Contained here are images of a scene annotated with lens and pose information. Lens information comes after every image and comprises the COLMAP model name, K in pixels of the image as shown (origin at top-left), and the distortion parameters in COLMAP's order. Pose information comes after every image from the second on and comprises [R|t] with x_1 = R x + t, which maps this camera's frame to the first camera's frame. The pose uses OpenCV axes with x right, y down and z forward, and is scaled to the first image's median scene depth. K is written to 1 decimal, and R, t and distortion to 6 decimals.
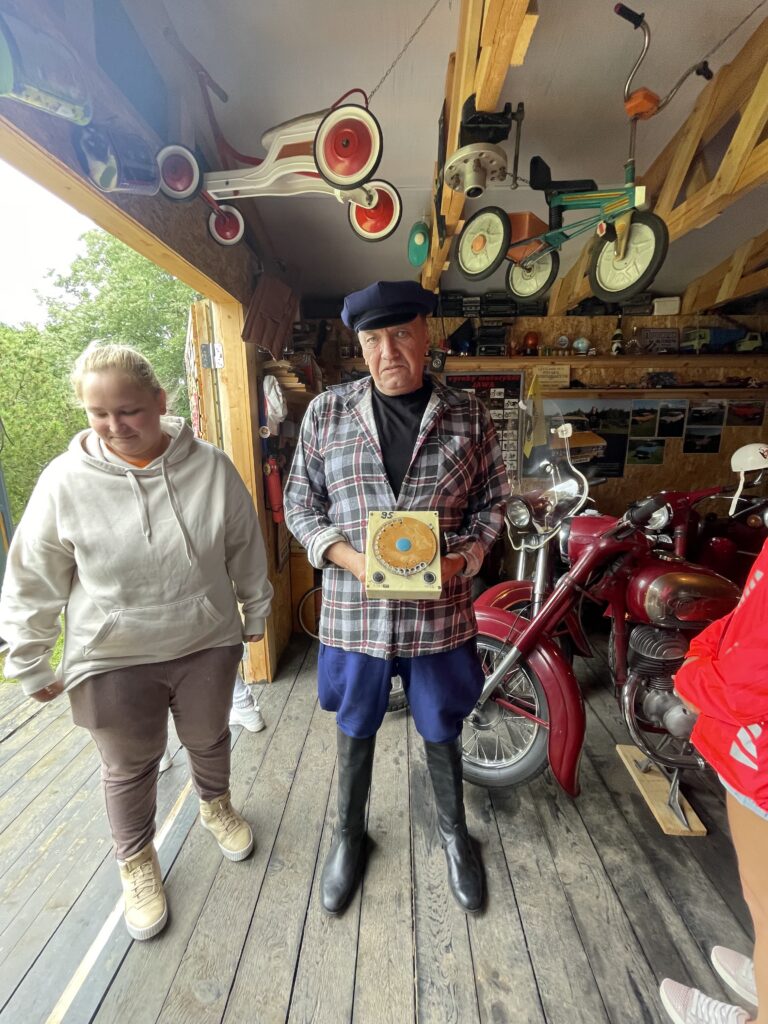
lens RADIAL K [[417.5, 0, 384.7], [0, 417.5, 513.1], [0, 0, 1]] dist [-0.002527, 0.000129]
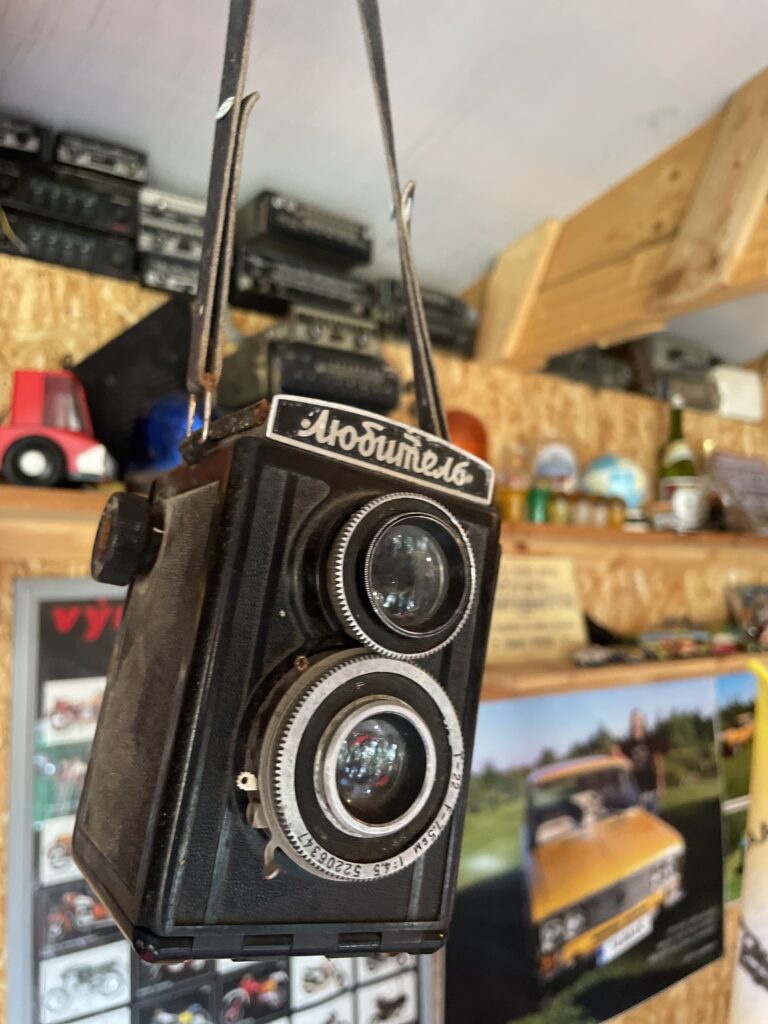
lens RADIAL K [[789.6, 0, 381.4], [0, 789.6, 511.8], [0, 0, 1]] dist [0.027760, -0.032793]
pose [[0.780466, 0.055073, 0.622767, 0.063158], [0.136437, 0.957100, -0.255624, -0.276959], [-0.610129, 0.284474, 0.739471, 0.714521]]
